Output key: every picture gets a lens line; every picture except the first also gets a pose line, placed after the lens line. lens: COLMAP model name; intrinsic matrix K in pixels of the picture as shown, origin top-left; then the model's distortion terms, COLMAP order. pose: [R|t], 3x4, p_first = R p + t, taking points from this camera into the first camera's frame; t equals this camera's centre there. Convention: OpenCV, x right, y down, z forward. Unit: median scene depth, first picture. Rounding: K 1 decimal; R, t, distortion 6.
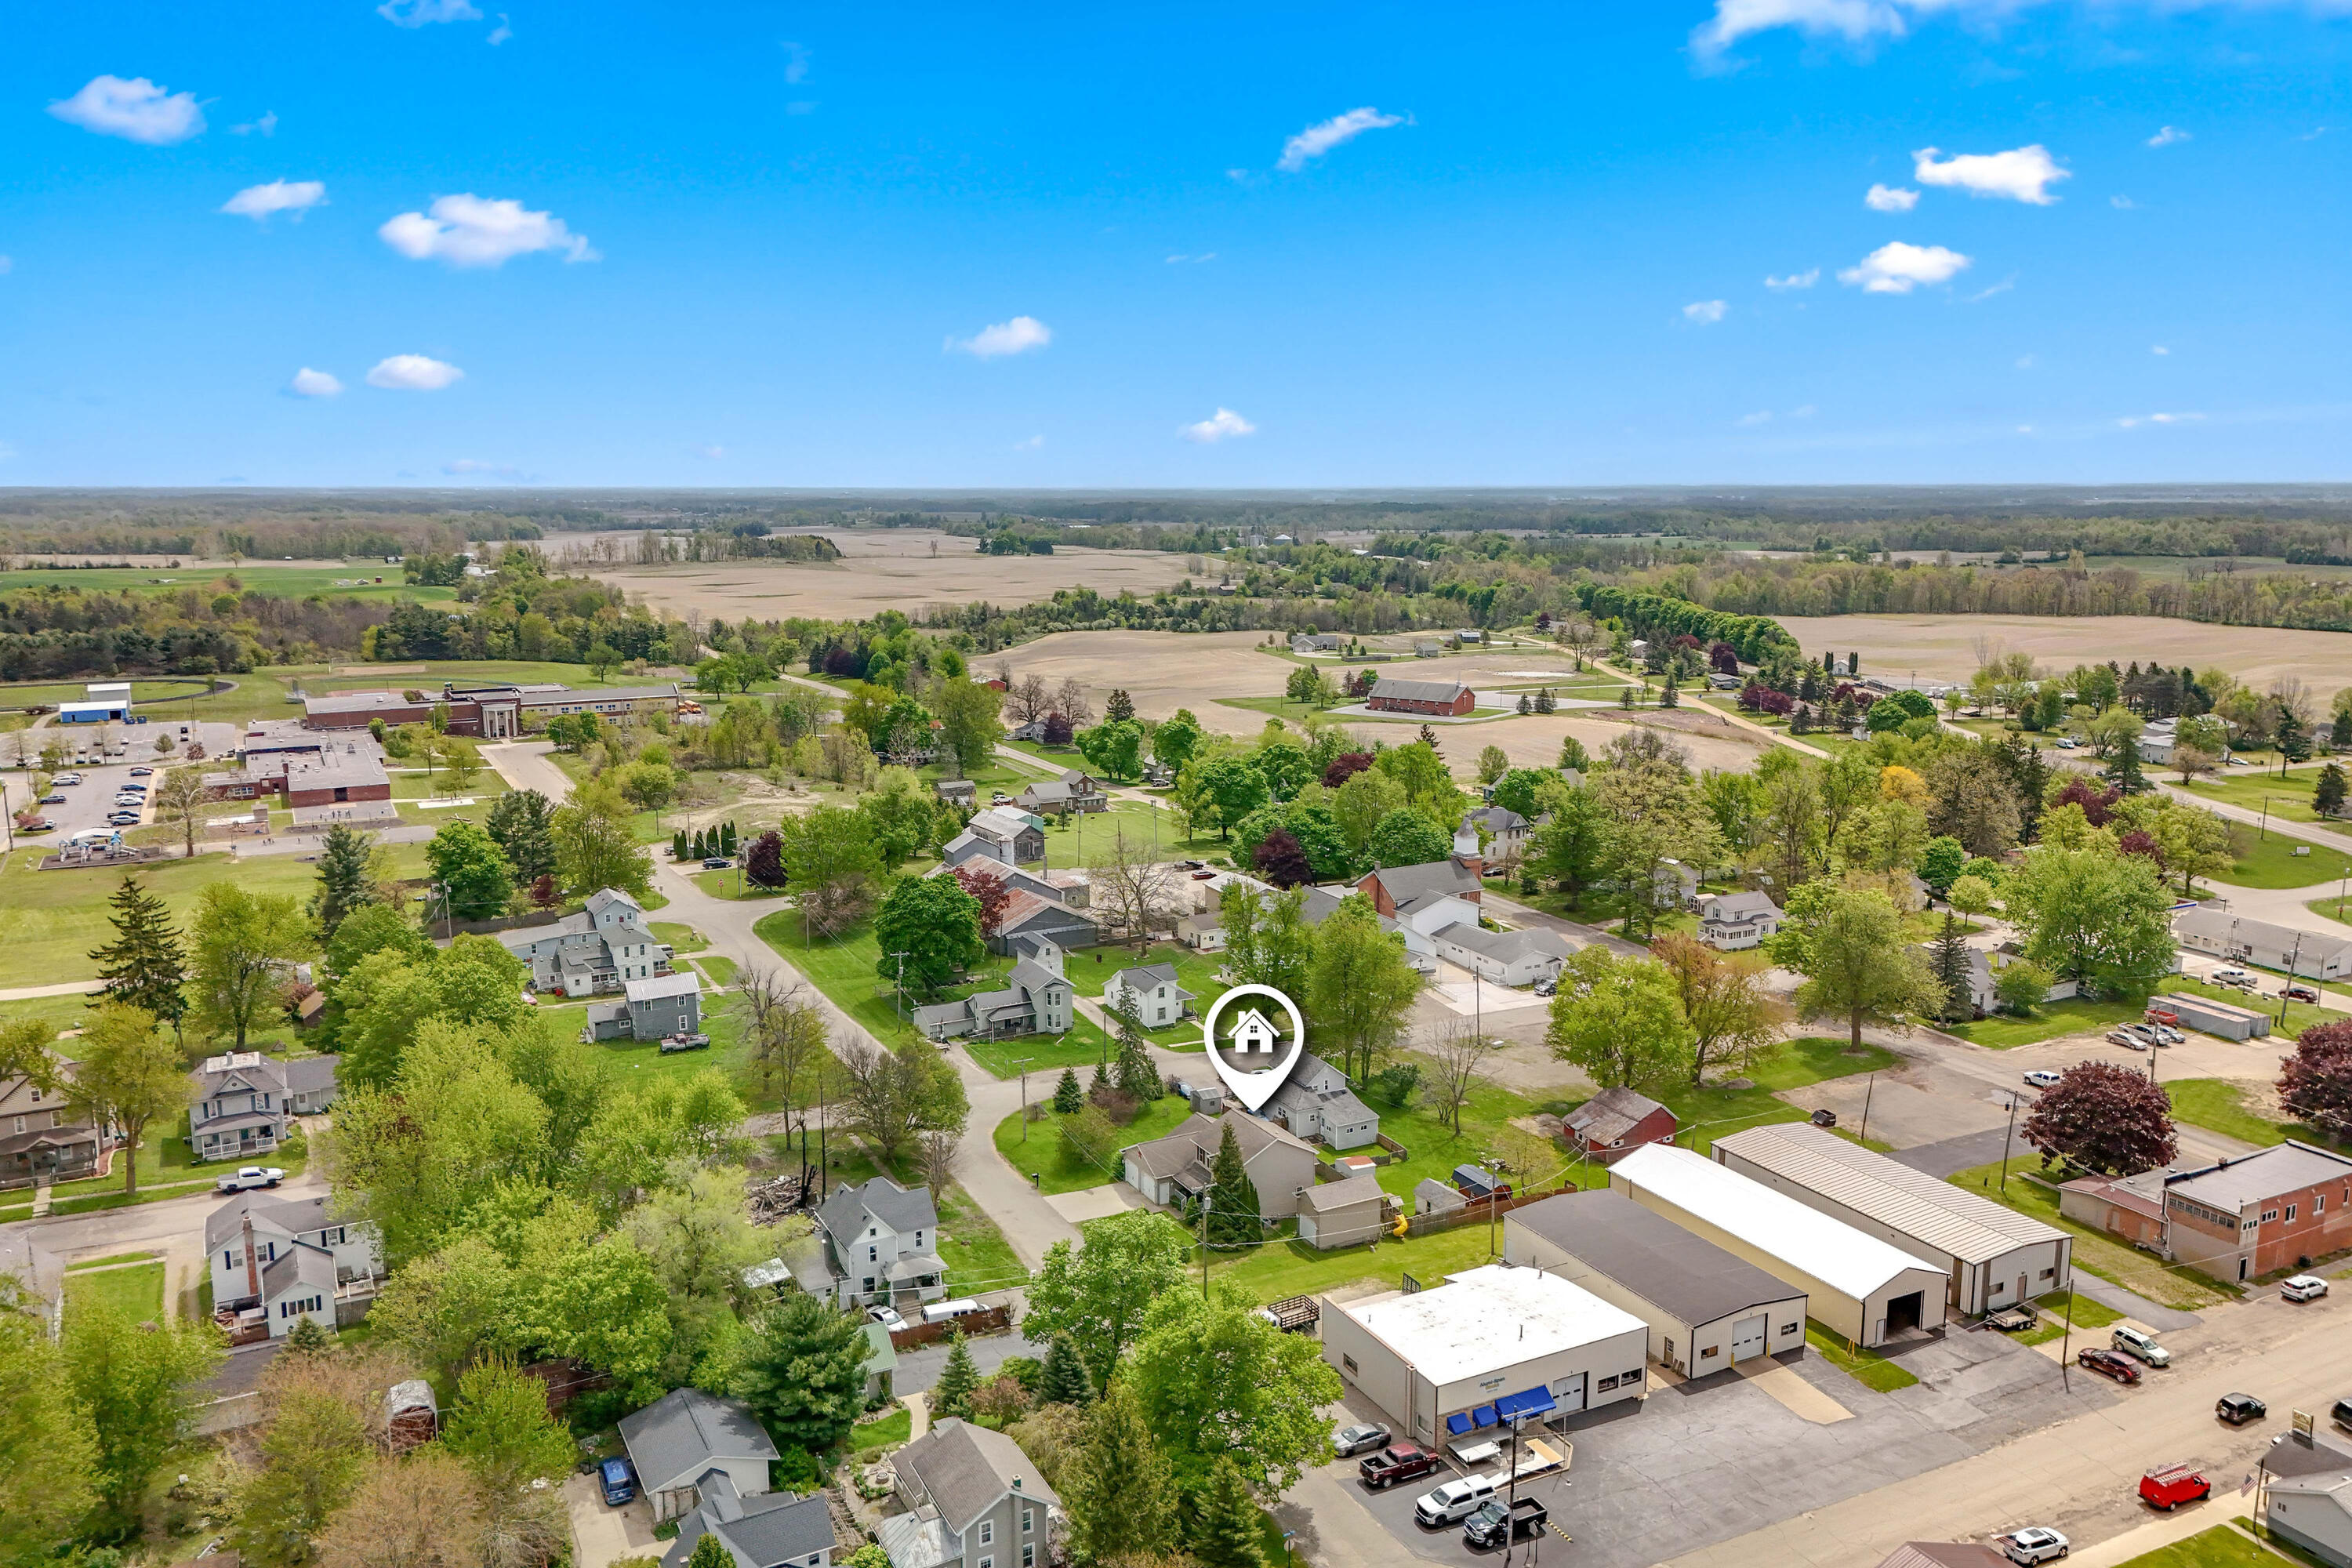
lens RADIAL K [[1712.8, 0, 1176.0], [0, 1712.8, 784.0], [0, 0, 1]] dist [0.137257, -0.189371]
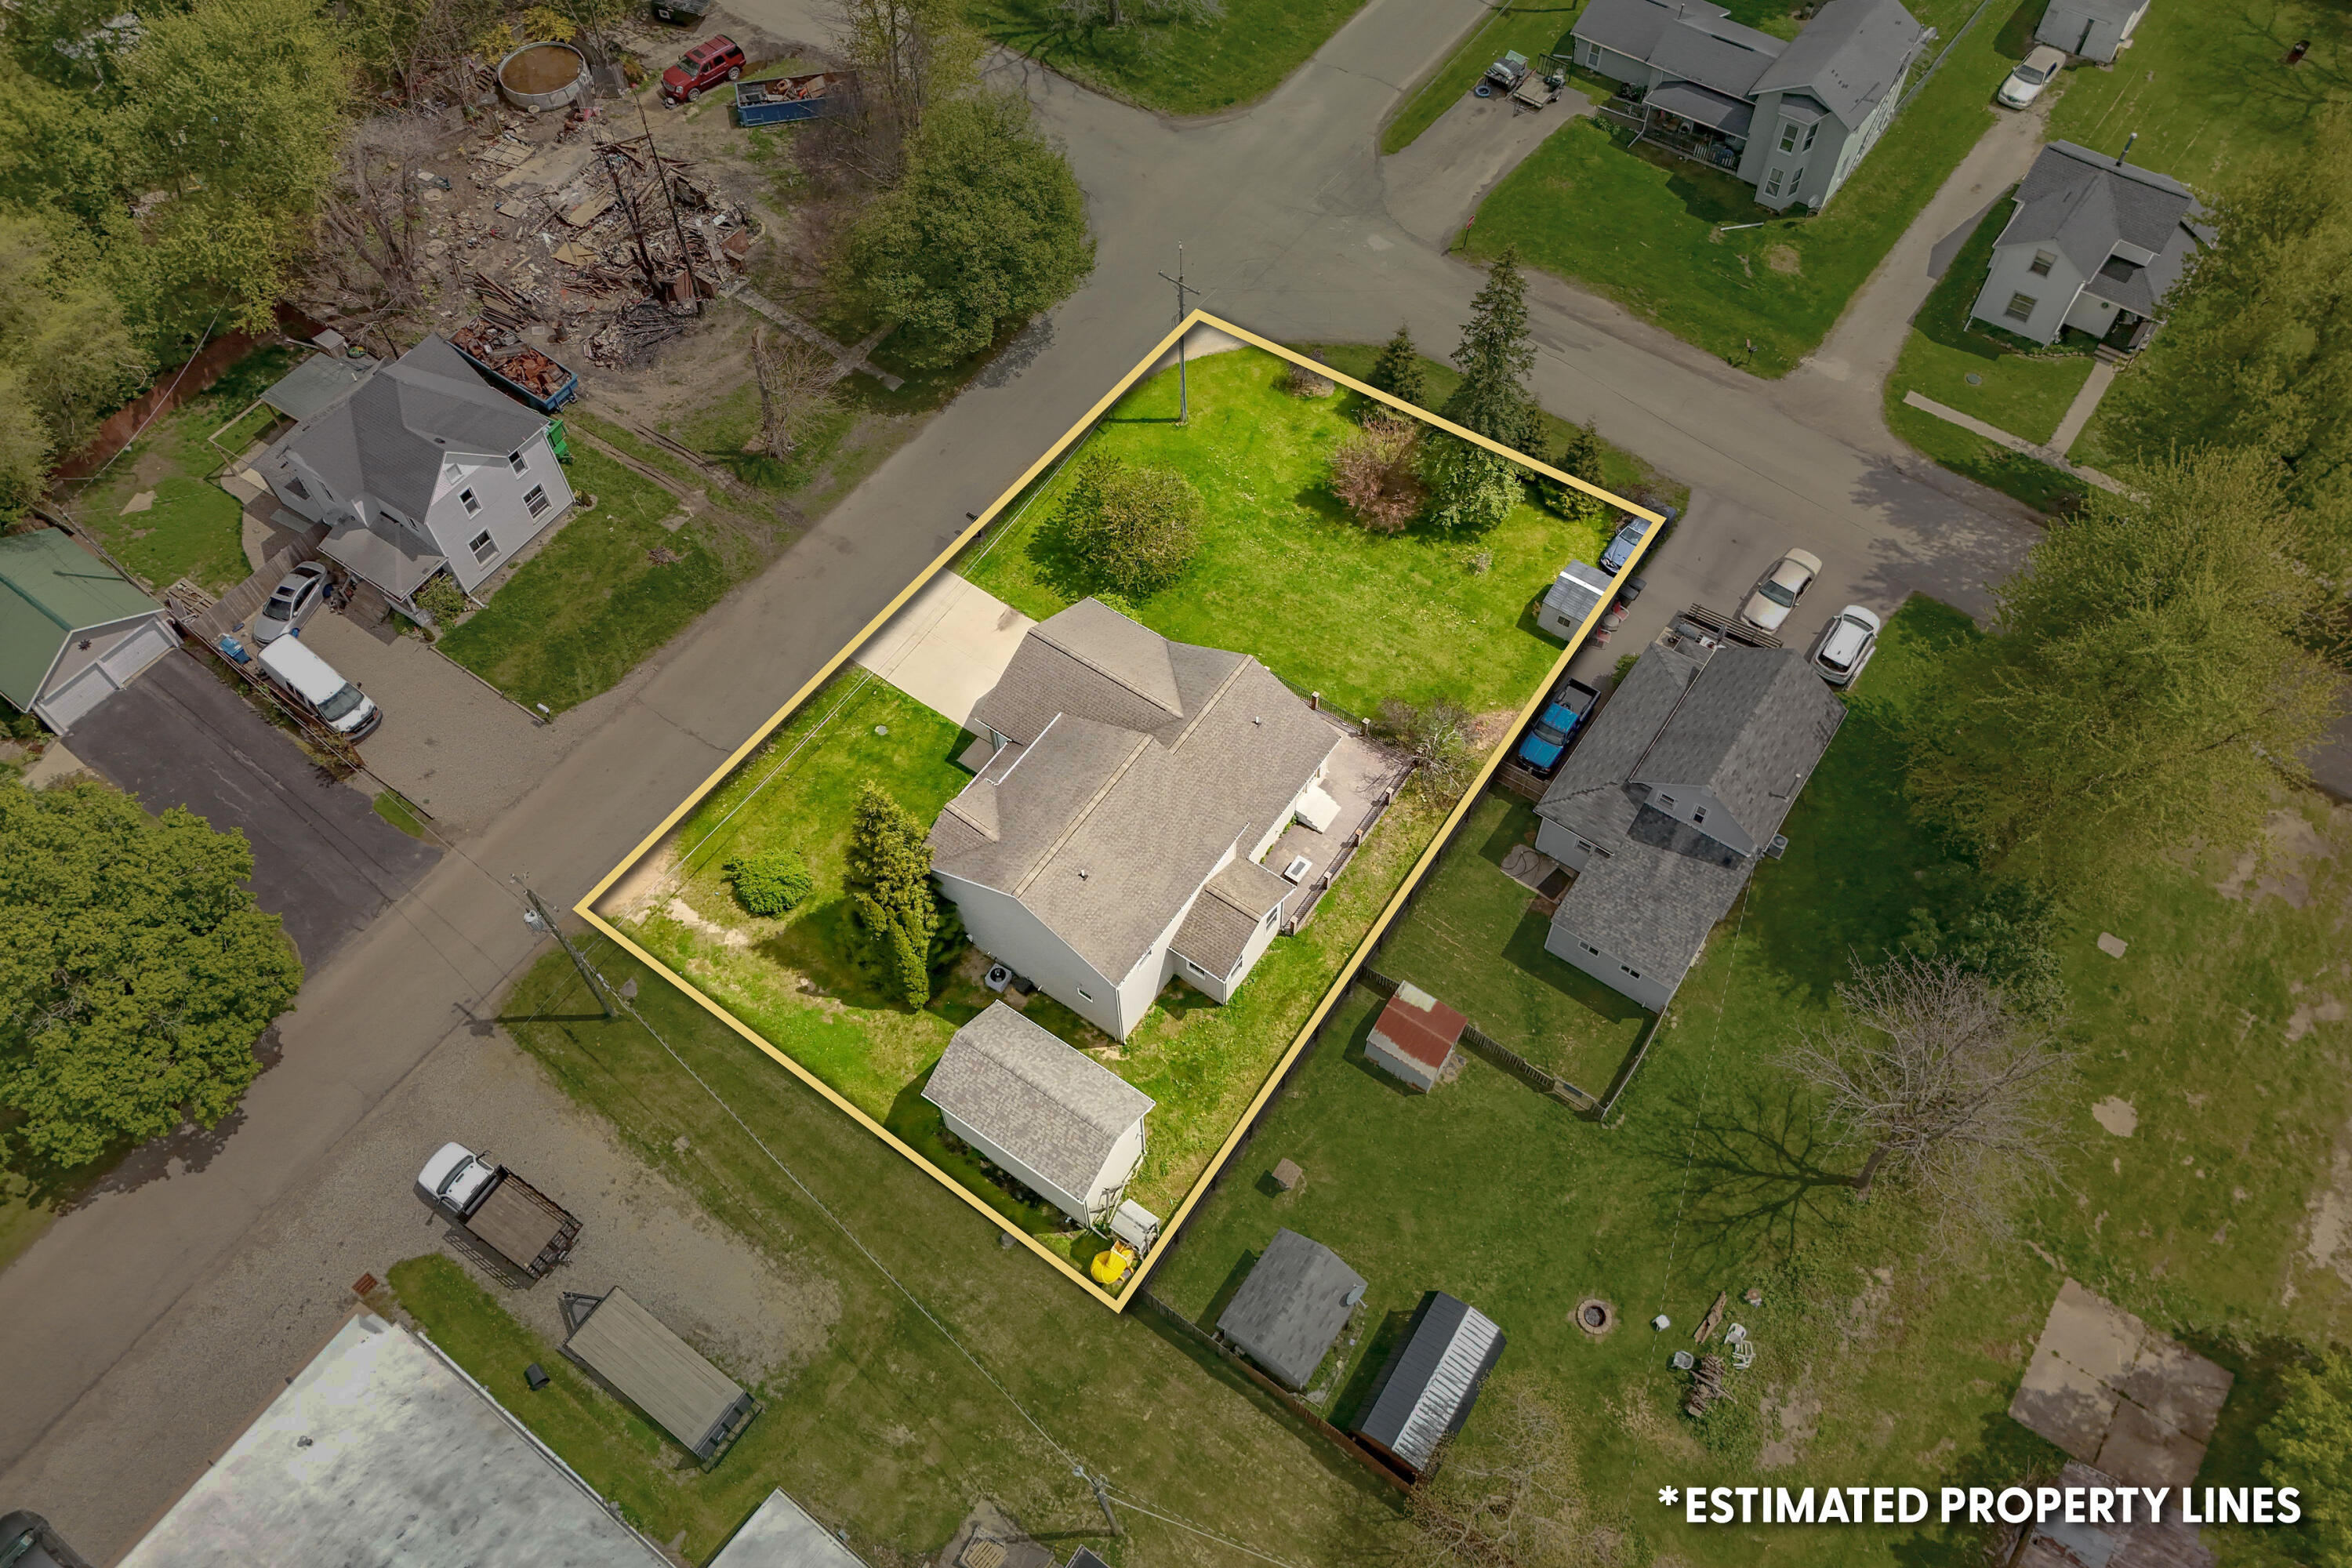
lens RADIAL K [[1717.0, 0, 1183.5], [0, 1717.0, 735.3], [0, 0, 1]] dist [0.071177, -0.059288]
pose [[0.452566, 0.736123, -0.503296, 0.156812], [-0.134377, 0.614256, 0.777581, -0.080016], [0.881548, -0.284275, 0.376910, 0.574003]]
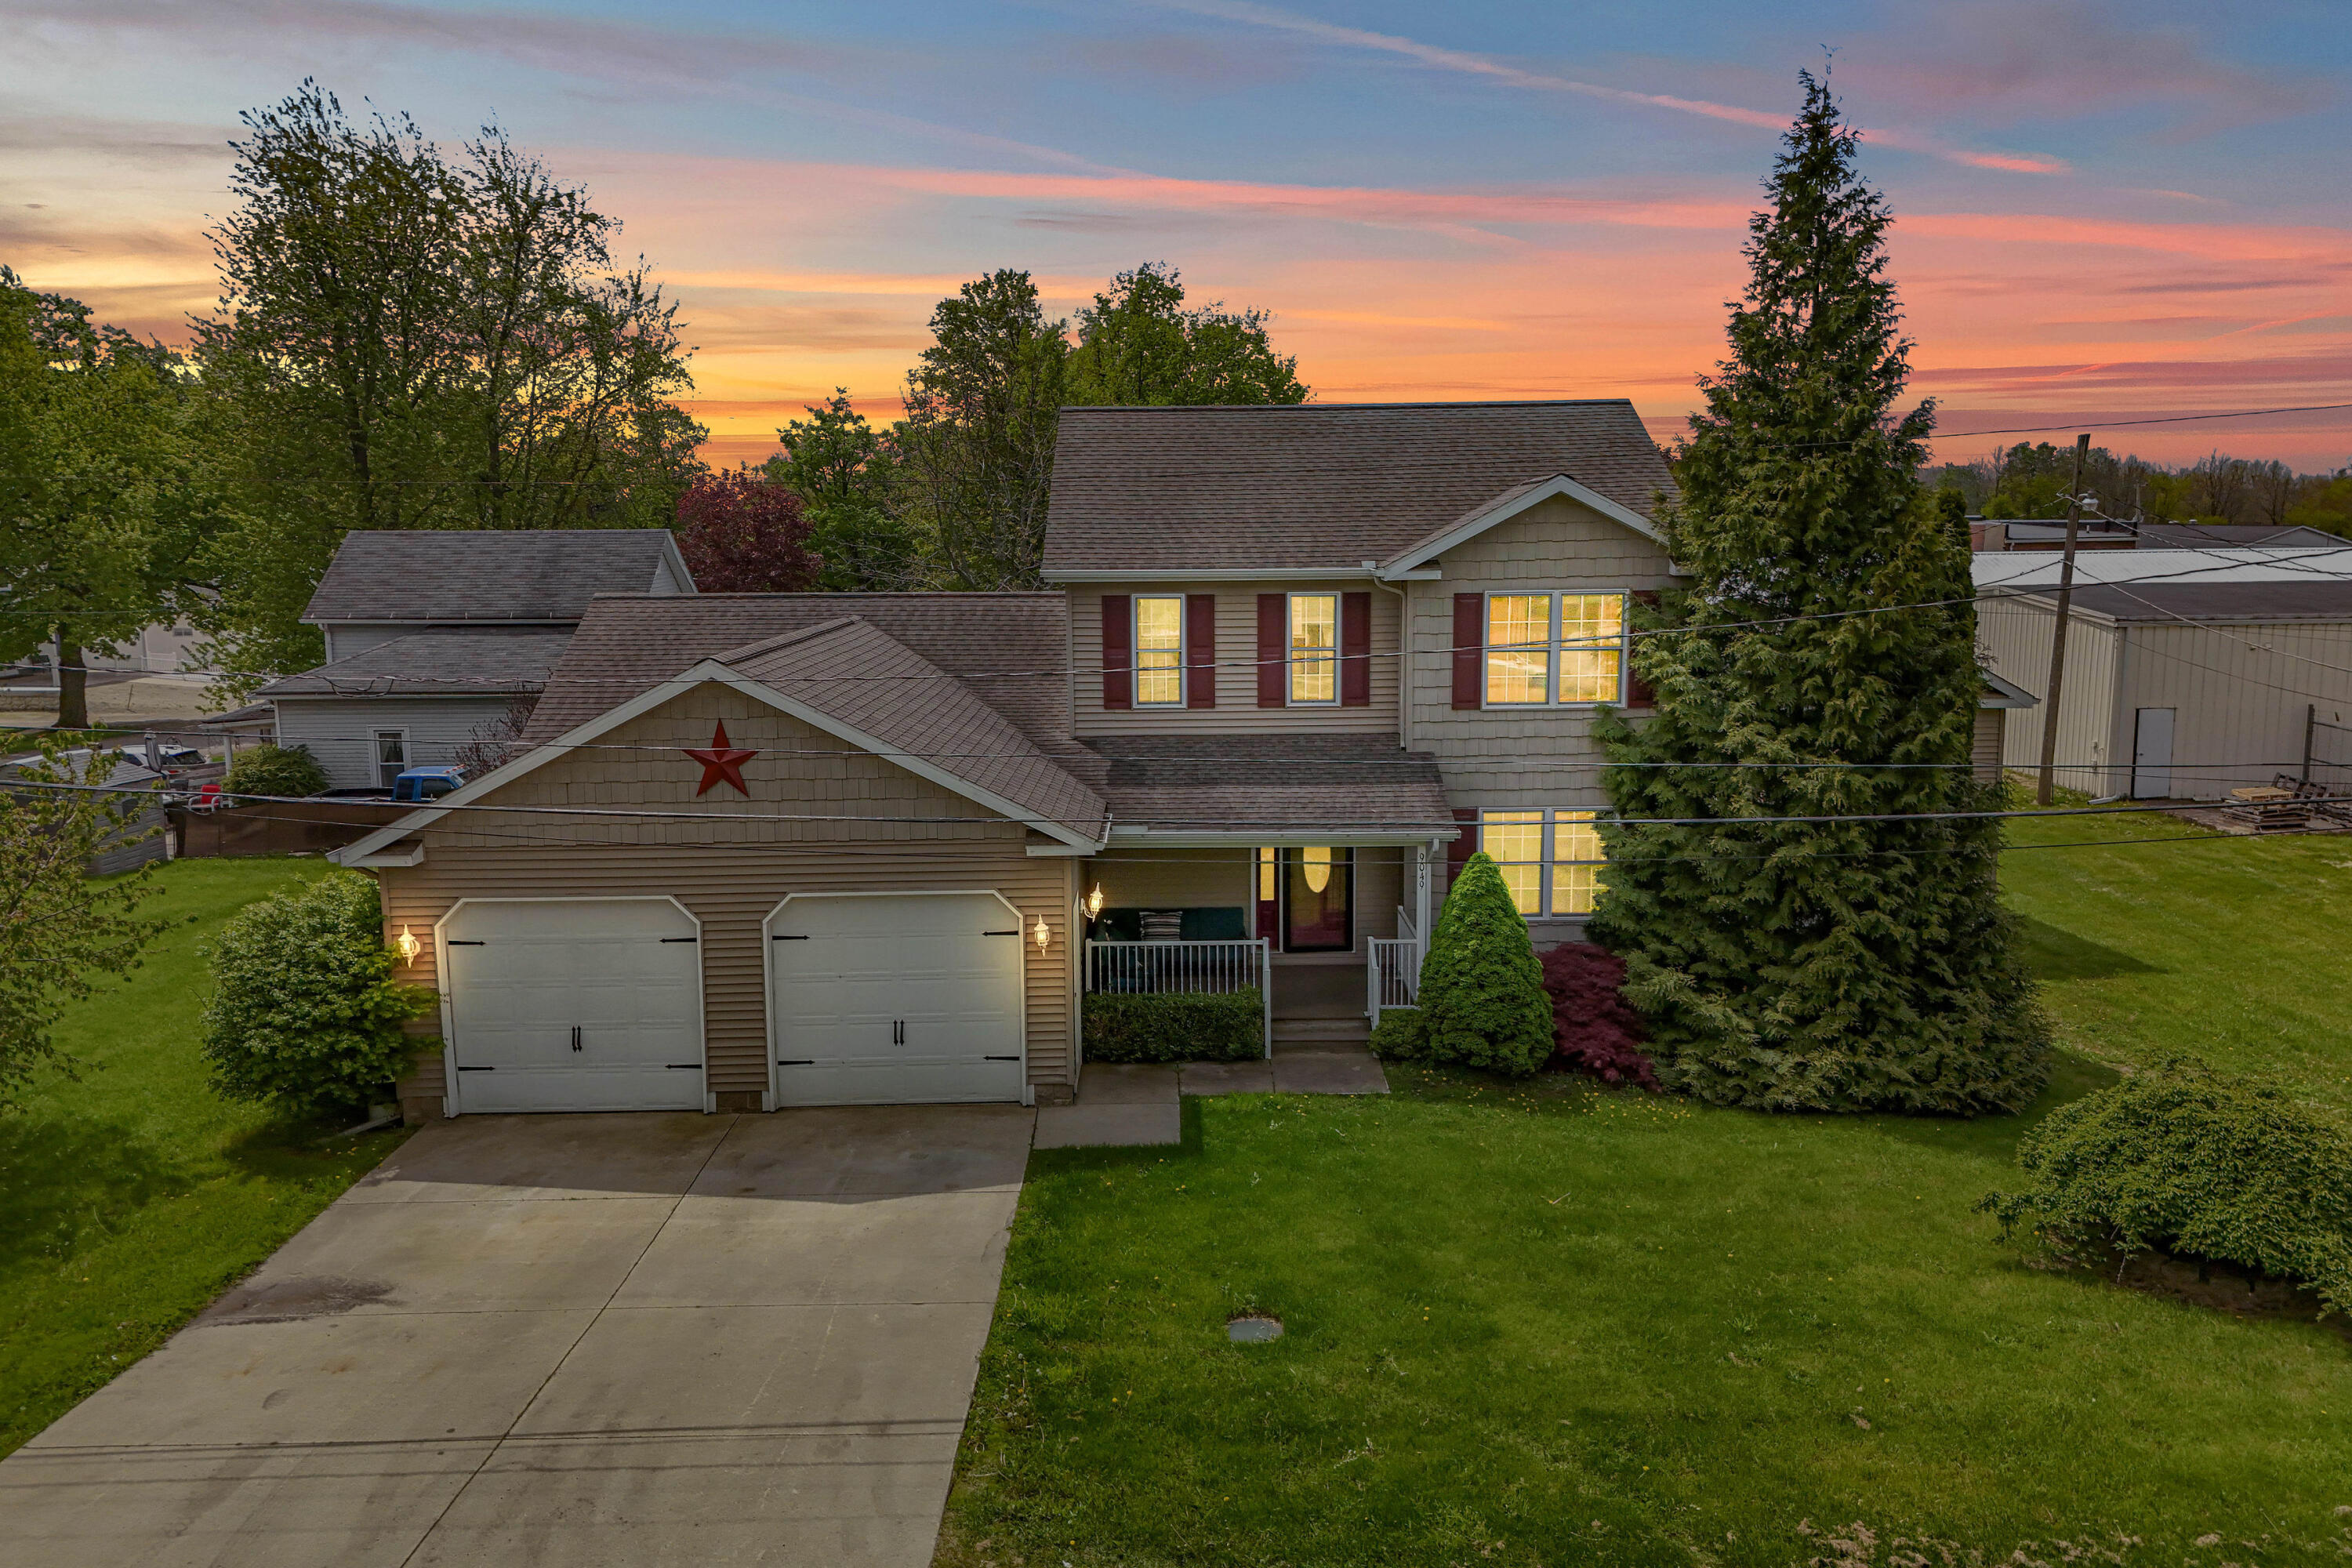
lens RADIAL K [[1732.8, 0, 1180.9], [0, 1732.8, 782.6], [0, 0, 1]] dist [0.075241, -0.061438]
pose [[0.466442, -0.146071, 0.872408, -0.069042], [0.171249, 0.982523, 0.072948, 0.142064], [-0.867816, 0.115373, 0.483305, 0.614798]]
